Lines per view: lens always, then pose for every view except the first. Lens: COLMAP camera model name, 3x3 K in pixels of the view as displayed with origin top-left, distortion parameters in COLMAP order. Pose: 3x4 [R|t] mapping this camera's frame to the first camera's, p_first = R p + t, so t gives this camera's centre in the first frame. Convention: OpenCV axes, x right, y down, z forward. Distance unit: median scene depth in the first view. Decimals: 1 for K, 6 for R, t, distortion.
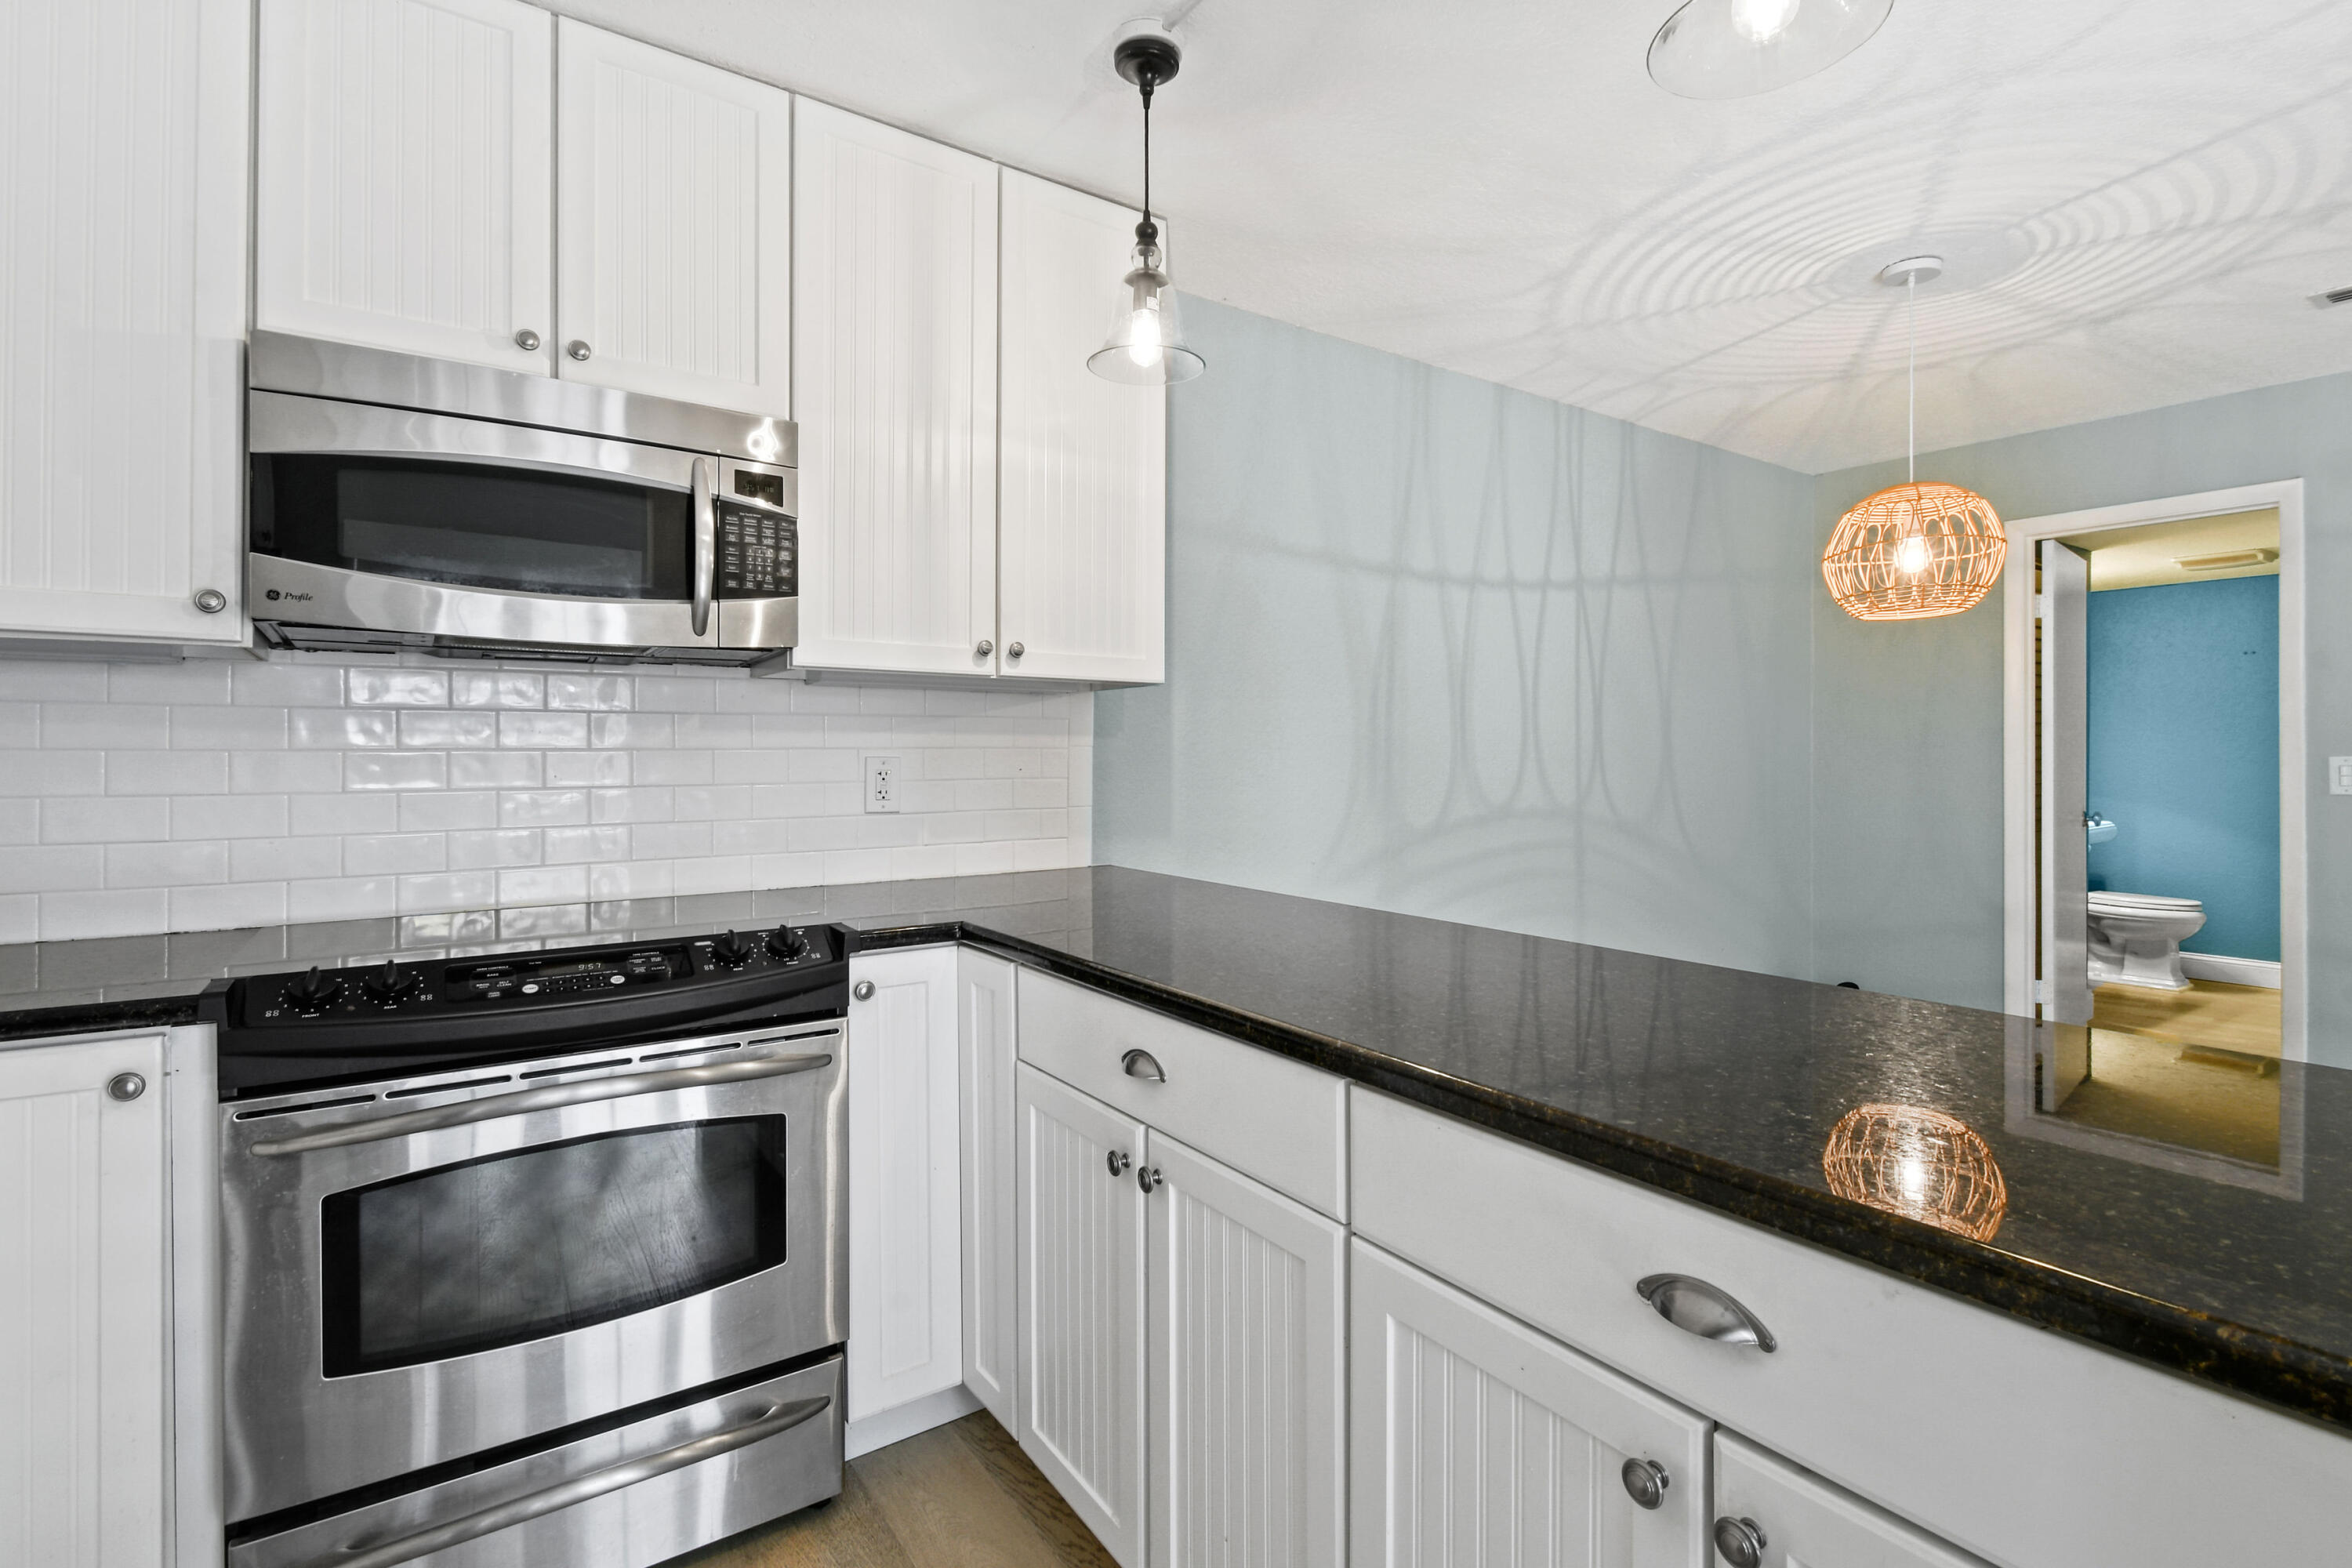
lens RADIAL K [[1118.9, 0, 1190.4], [0, 1118.9, 758.6], [0, 0, 1]] dist [0.006064, 0.000140]
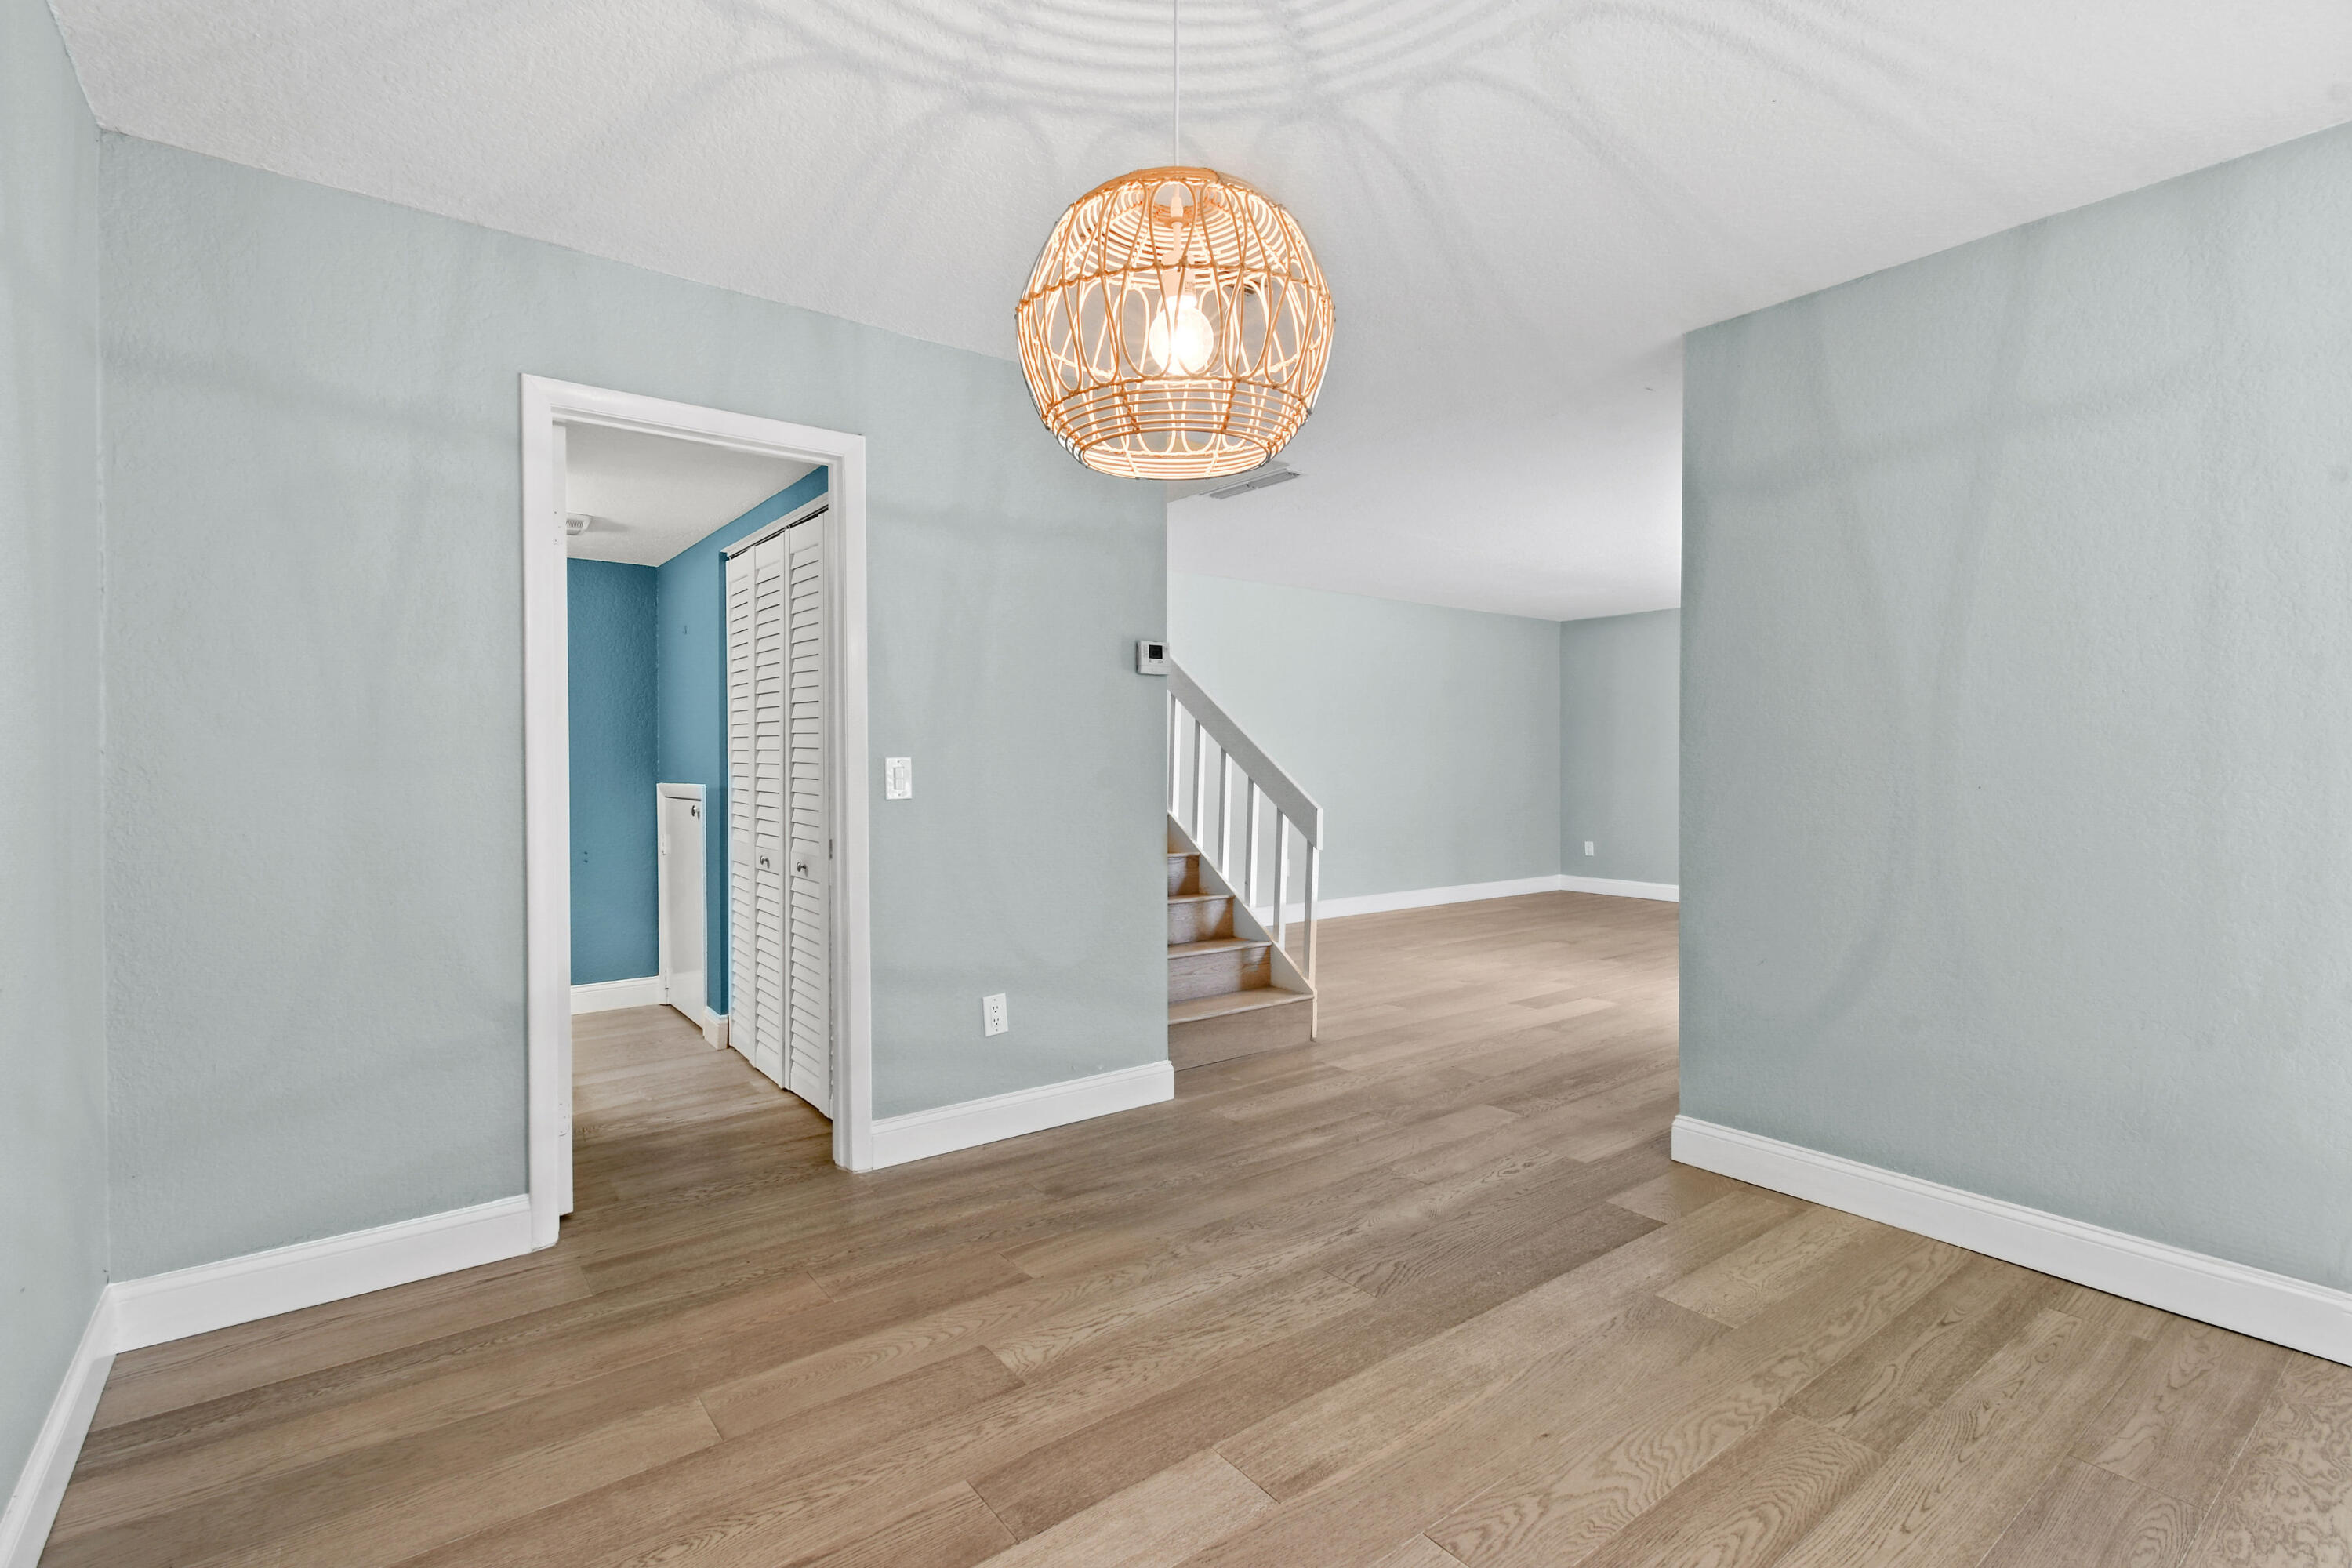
lens RADIAL K [[1097.6, 0, 1191.9], [0, 1097.6, 777.2], [0, 0, 1]] dist [-0.000983, 0.000611]
pose [[-0.049339, -0.011181, 0.998720, 0.147770], [0.002617, 0.999932, 0.011324, 0.004281], [-0.998779, 0.003173, -0.049306, 0.897399]]
